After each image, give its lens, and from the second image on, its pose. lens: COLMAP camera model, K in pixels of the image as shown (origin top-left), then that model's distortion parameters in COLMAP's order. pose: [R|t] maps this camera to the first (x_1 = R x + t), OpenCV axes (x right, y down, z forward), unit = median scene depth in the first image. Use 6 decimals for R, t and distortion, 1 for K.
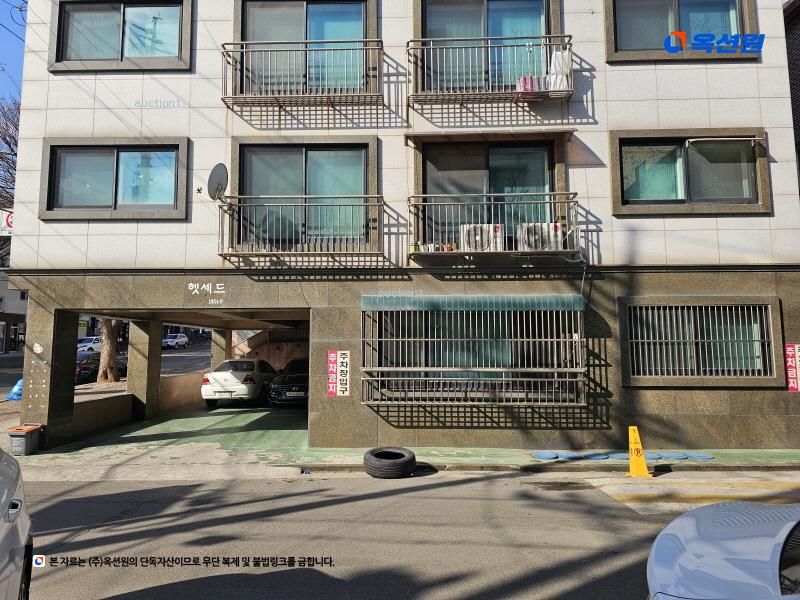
lens RADIAL K [[538.7, 0, 385.6], [0, 538.7, 299.1], [0, 0, 1]] dist [0.093308, -0.097490]
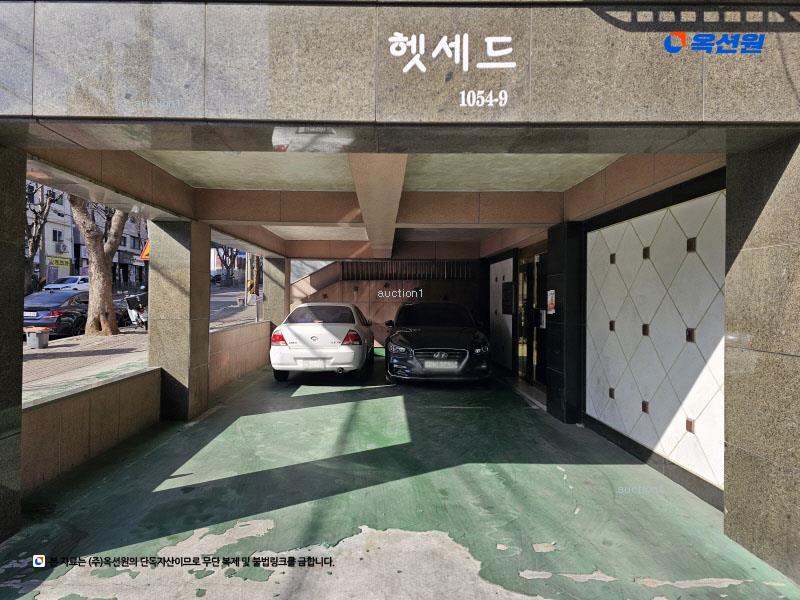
lens RADIAL K [[535.2, 0, 394.2], [0, 535.2, 297.1], [0, 0, 1]] dist [0.090098, -0.086021]
pose [[0.999307, 0.011466, 0.035406, -0.367013], [-0.014626, 0.995803, 0.090343, 0.084612], [-0.034221, -0.090798, 0.995281, 0.694916]]
